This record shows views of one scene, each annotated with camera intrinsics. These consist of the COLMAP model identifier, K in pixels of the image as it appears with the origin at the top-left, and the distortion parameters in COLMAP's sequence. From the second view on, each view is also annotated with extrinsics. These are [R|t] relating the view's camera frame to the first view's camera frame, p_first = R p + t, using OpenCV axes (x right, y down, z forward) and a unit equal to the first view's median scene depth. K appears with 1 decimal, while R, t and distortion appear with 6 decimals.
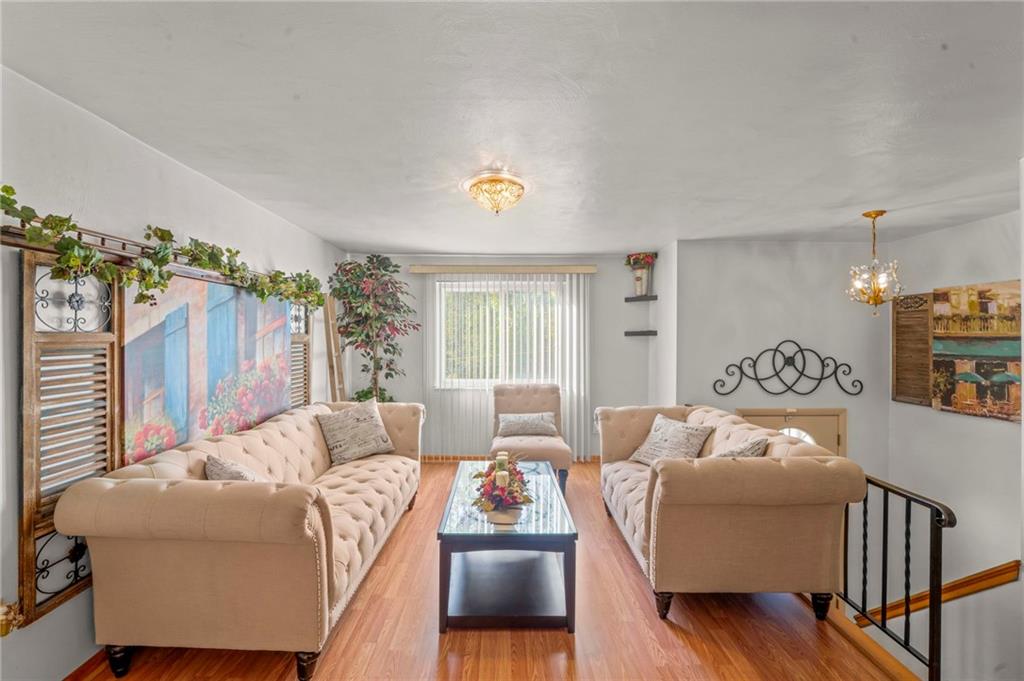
lens RADIAL K [[449.9, 0, 510.3], [0, 449.9, 341.8], [0, 0, 1]] dist [-0.002887, -0.000397]
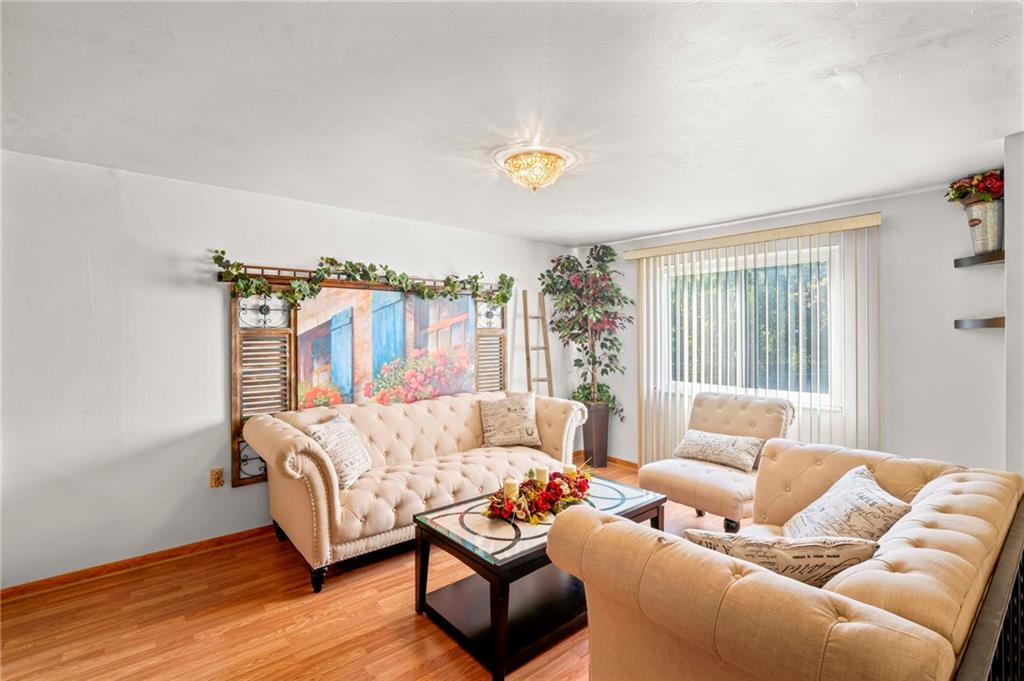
lens RADIAL K [[484.9, 0, 510.3], [0, 484.9, 335.1], [0, 0, 1]] dist [0.000770, -0.000182]
pose [[0.634052, 0.004442, -0.773278, 0.743894], [-0.007945, 0.999968, -0.000770, 0.000739], [0.773250, 0.006632, 0.634067, 0.388911]]
